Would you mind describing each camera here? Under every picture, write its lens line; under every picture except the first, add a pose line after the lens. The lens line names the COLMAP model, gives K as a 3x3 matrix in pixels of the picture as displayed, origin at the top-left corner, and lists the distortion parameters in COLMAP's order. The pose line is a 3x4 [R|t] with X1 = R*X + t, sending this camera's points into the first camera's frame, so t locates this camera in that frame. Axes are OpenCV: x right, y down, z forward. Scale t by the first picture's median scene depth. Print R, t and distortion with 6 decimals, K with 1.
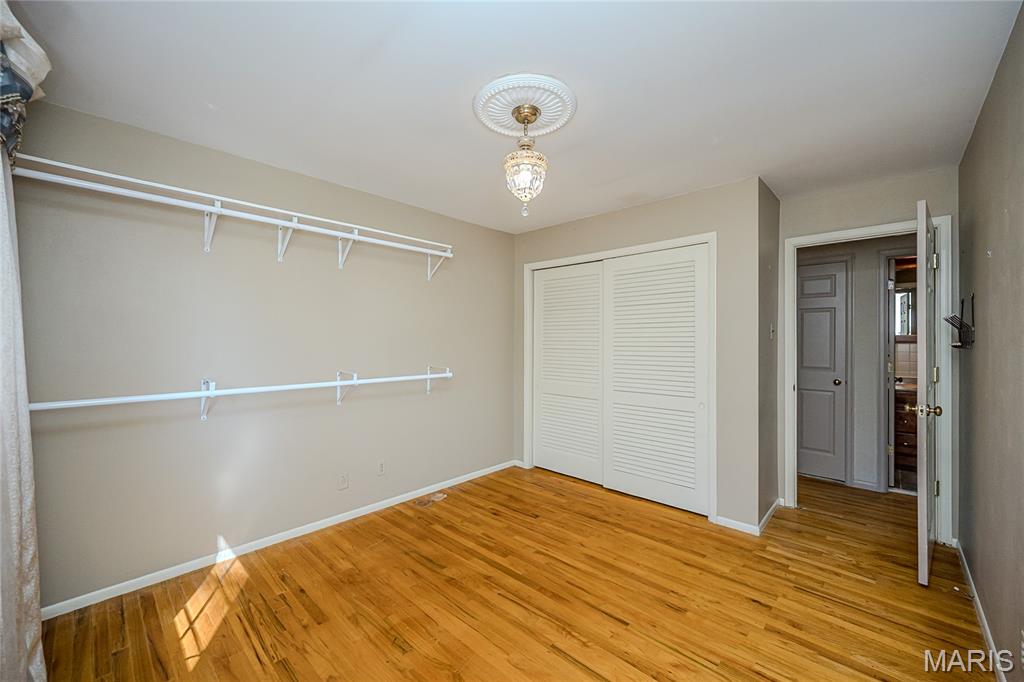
lens RADIAL K [[413.1, 0, 510.7], [0, 413.1, 343.9], [0, 0, 1]] dist [0.001116, 0.000045]
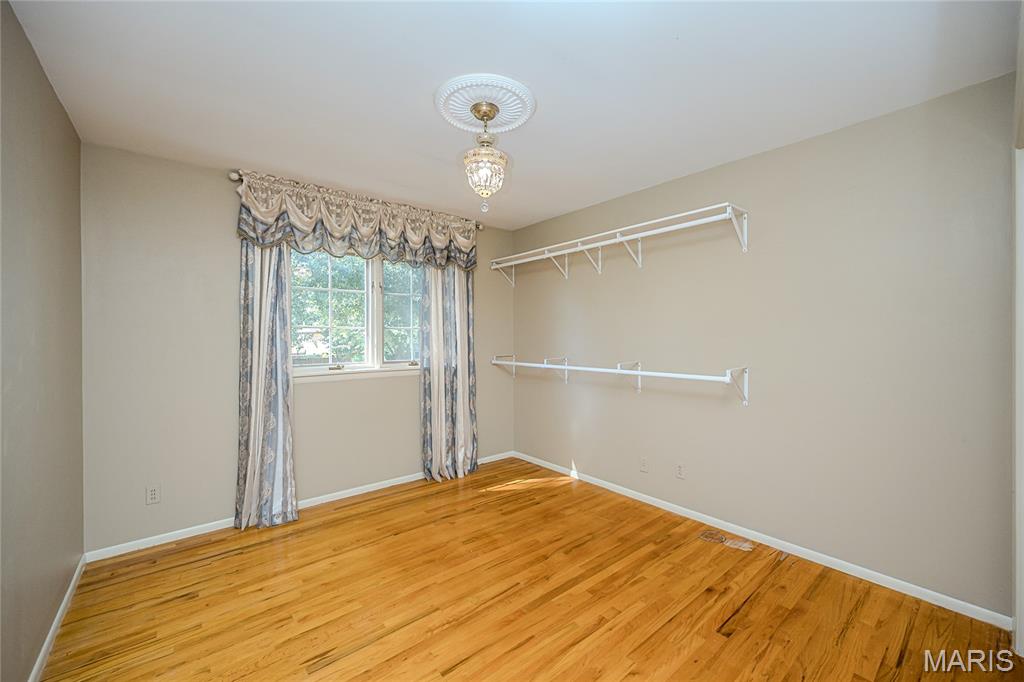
lens RADIAL K [[413.1, 0, 510.7], [0, 413.1, 343.9], [0, 0, 1]] dist [0.001116, 0.000045]
pose [[-0.144316, 0.019803, -0.989334, 0.826625], [-0.000990, 0.999796, 0.020157, 0.000636], [0.989531, 0.003888, -0.144267, 0.968589]]
